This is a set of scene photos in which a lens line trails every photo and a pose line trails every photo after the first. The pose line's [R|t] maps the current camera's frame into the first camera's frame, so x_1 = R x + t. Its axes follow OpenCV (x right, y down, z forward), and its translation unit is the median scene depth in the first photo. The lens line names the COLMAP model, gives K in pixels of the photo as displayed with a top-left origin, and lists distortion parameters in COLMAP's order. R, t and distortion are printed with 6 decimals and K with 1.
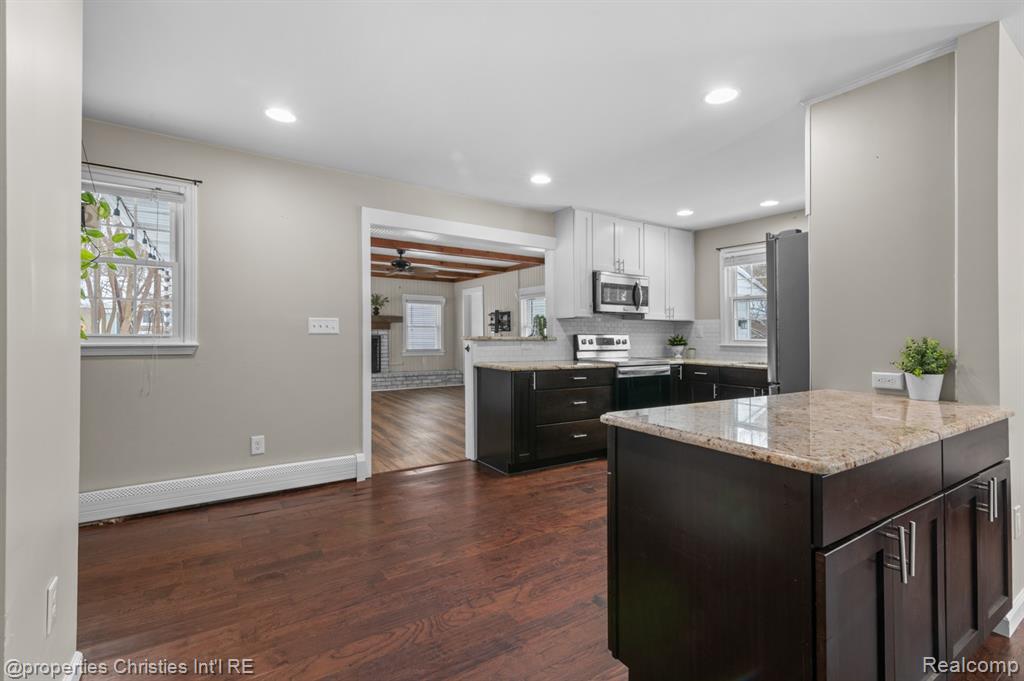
lens RADIAL K [[465.6, 0, 521.4], [0, 465.6, 324.4], [0, 0, 1]] dist [0.015059, 0.000287]
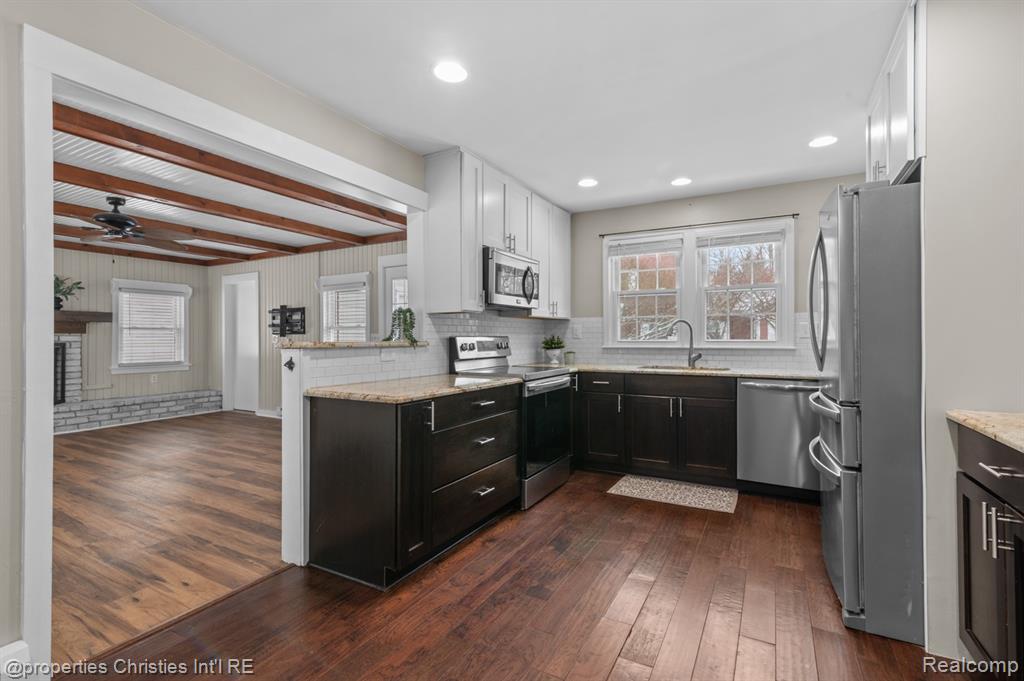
lens RADIAL K [[465.6, 0, 521.4], [0, 465.6, 324.4], [0, 0, 1]] dist [0.015059, 0.000287]
pose [[0.886190, 0.000448, 0.463322, -0.115537], [0.002323, 0.999983, -0.005410, 0.006967], [-0.463316, 0.005871, 0.886174, 0.339510]]
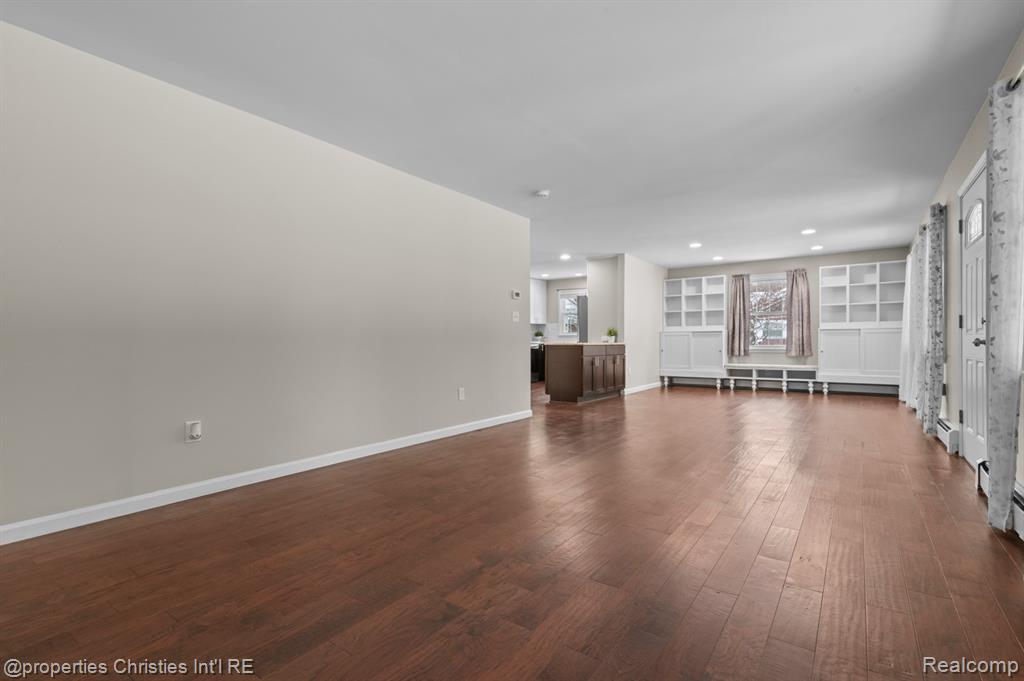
lens RADIAL K [[446.5, 0, 512.0], [0, 446.5, 340.5], [0, 0, 1]] dist [0.014143, 0.000059]
pose [[0.945569, -0.013524, 0.325141, -0.474933], [0.005576, 0.999663, 0.025367, 0.016294], [-0.325374, -0.022173, 0.945325, -0.932321]]
